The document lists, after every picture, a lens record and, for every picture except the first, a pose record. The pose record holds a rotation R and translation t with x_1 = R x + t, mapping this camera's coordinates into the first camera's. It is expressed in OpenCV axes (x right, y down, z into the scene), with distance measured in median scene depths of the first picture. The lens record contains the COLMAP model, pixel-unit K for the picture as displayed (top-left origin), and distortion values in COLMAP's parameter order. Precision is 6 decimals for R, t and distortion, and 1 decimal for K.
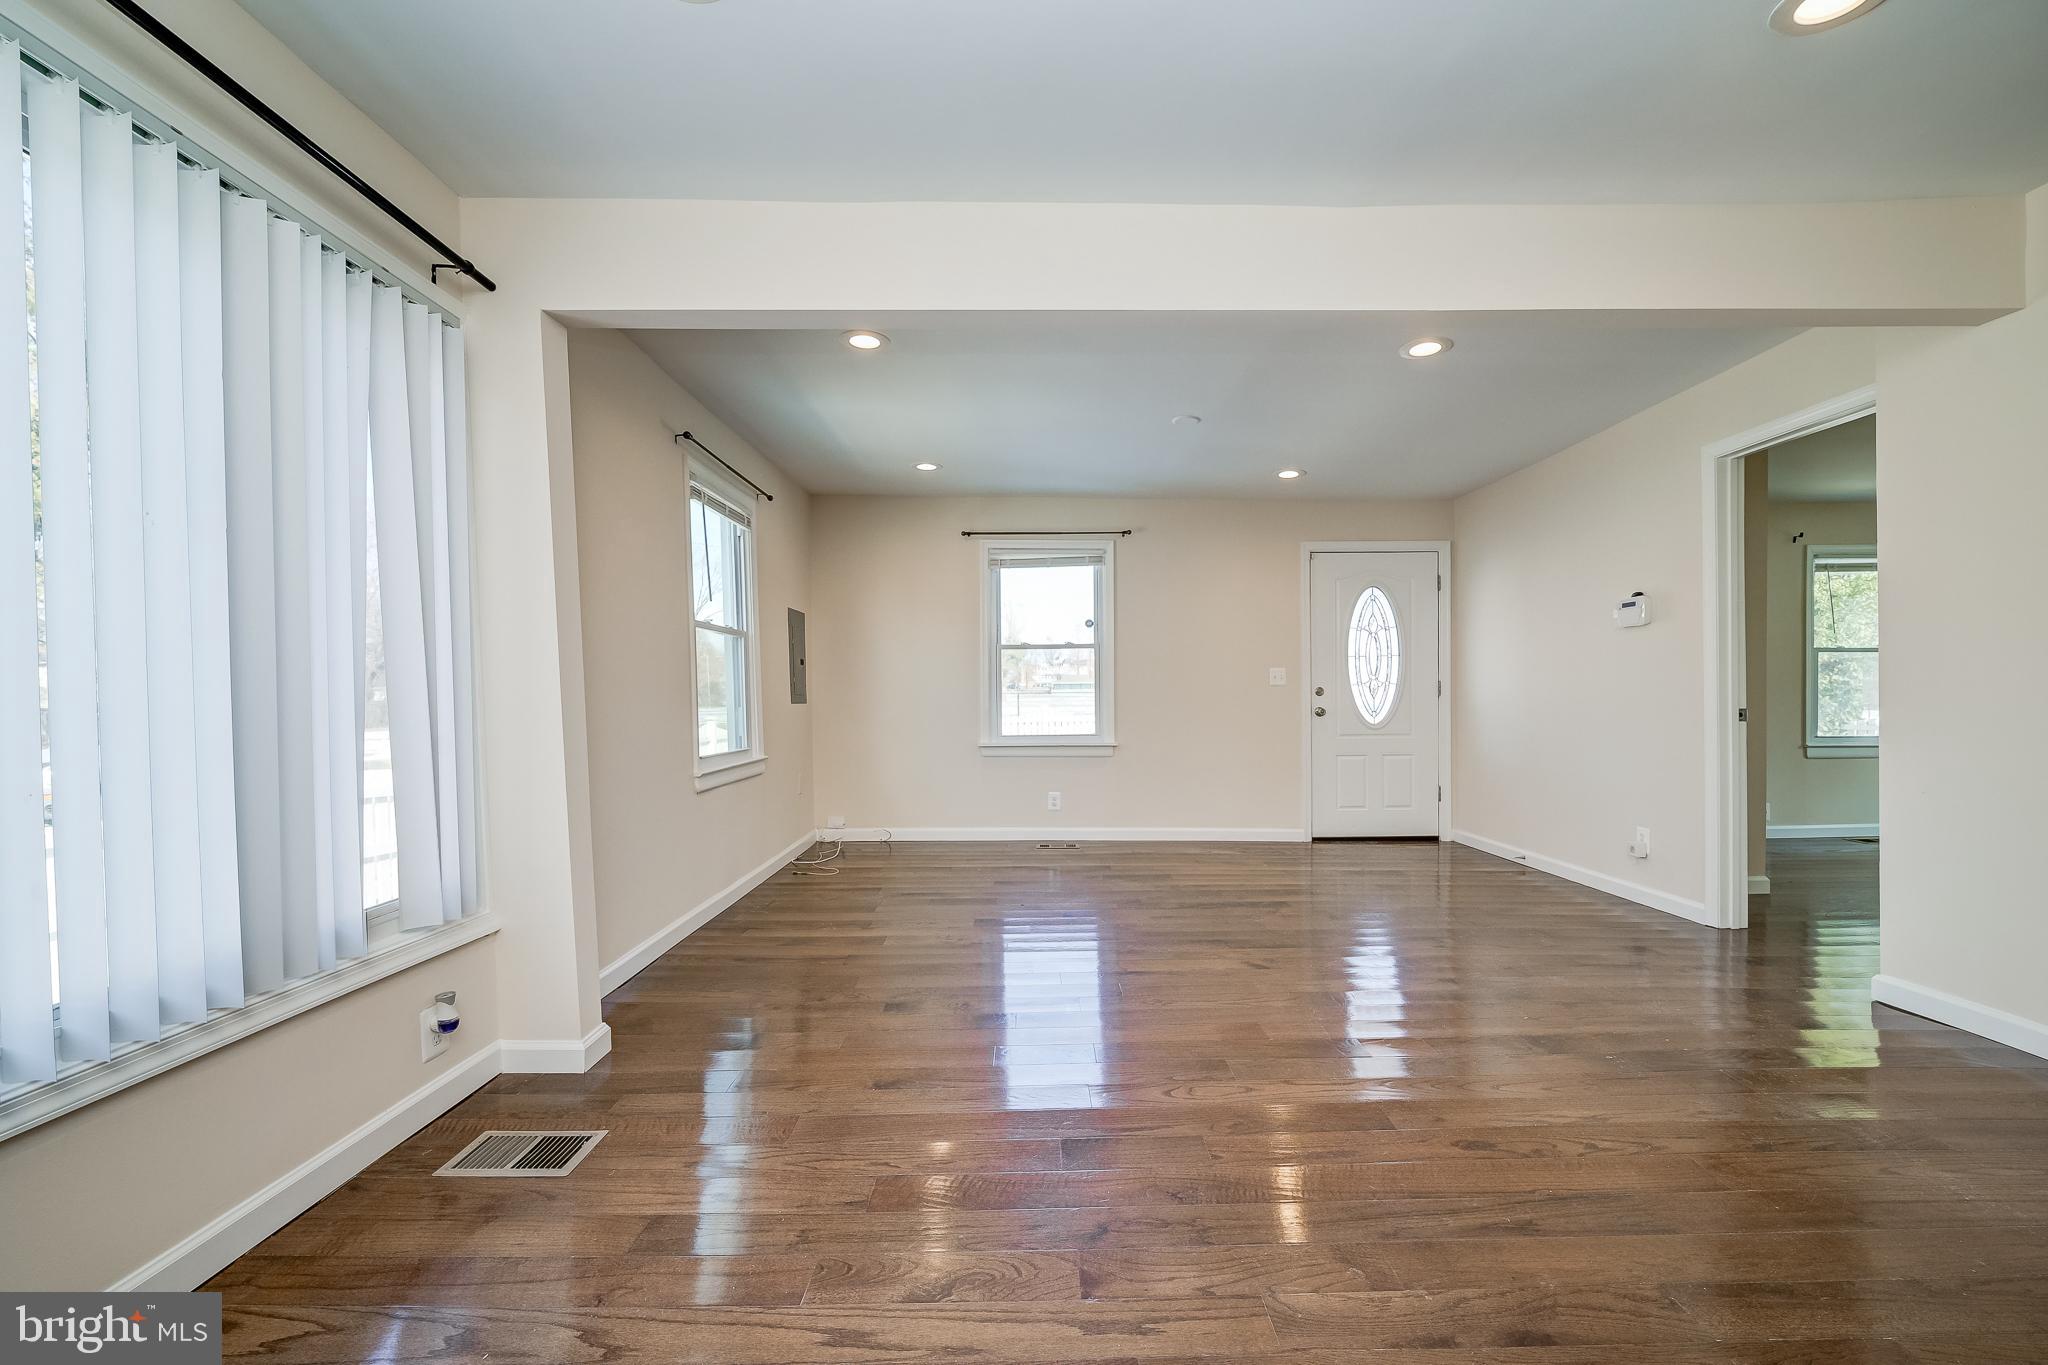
lens RADIAL K [[843.6, 0, 1047.4], [0, 843.6, 714.7], [0, 0, 1]] dist [-0.000590, 0.000282]
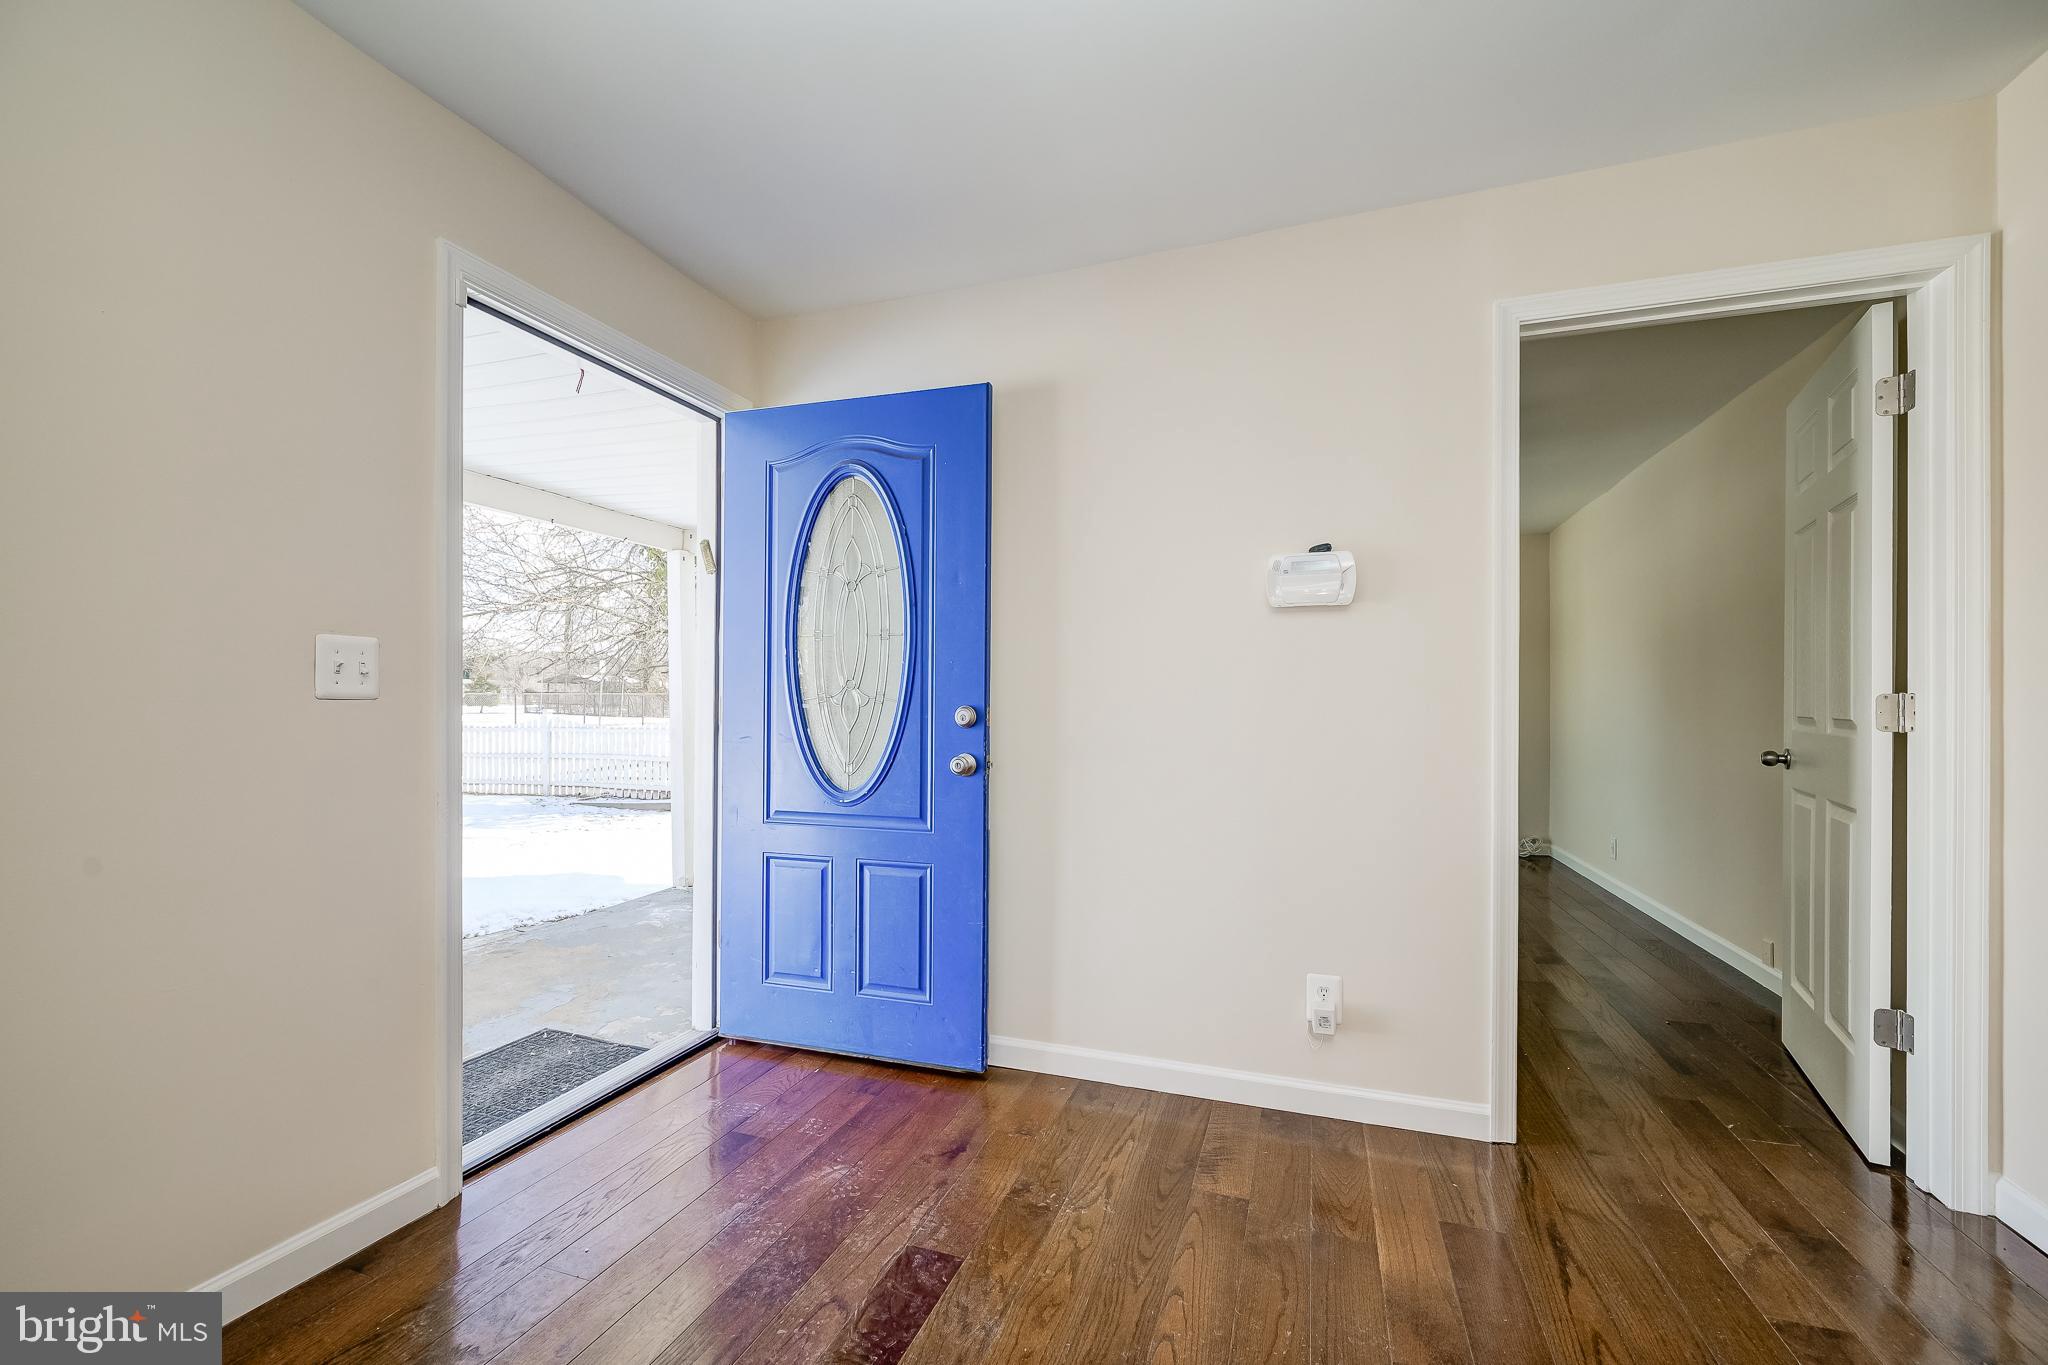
lens RADIAL K [[825.7, 0, 1020.0], [0, 825.7, 698.4], [0, 0, 1]] dist [-0.001968, 0.000009]
pose [[0.346262, 0.017658, 0.937972, 0.095194], [0.013472, 0.999626, -0.023793, -0.025299], [-0.938041, 0.020875, 0.345895, 0.713560]]
